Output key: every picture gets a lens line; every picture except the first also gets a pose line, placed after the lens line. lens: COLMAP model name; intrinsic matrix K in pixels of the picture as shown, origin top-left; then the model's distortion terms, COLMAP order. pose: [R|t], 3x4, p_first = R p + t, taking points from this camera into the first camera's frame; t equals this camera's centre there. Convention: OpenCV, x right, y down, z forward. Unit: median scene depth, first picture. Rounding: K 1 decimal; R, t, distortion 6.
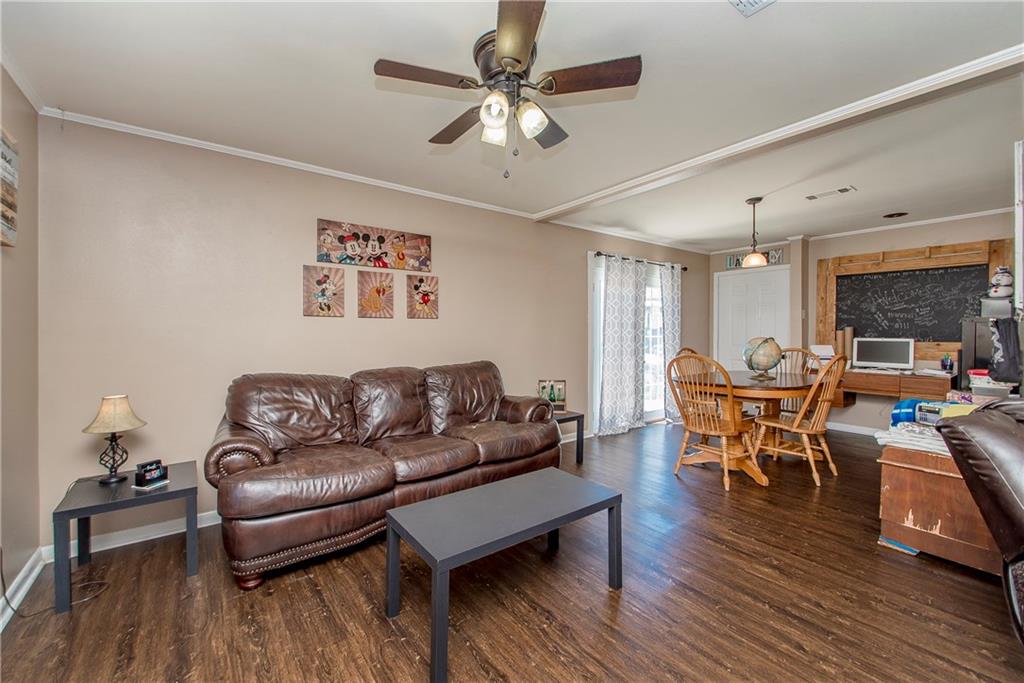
lens RADIAL K [[389.4, 0, 517.7], [0, 389.4, 335.9], [0, 0, 1]] dist [0.008514, -0.000424]
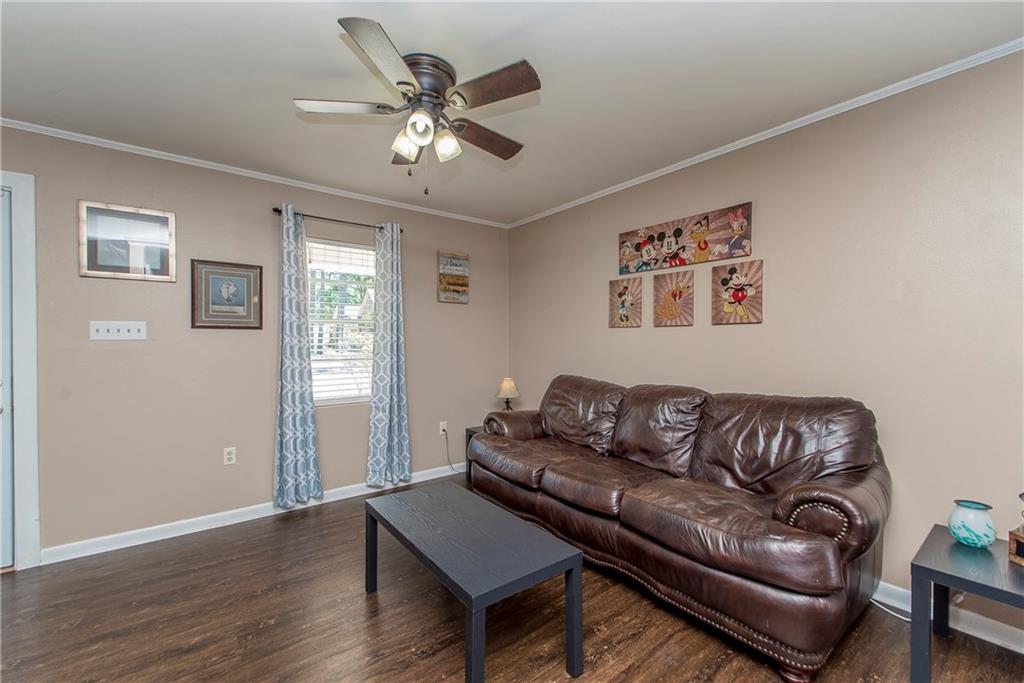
lens RADIAL K [[445.4, 0, 516.7], [0, 445.4, 342.9], [0, 0, 1]] dist [0.017337, -0.000336]
pose [[-0.004074, 0.007478, -0.999964, 0.627775], [-0.011697, 0.999903, 0.007525, -0.013286], [0.999923, 0.011728, -0.003986, 0.671083]]
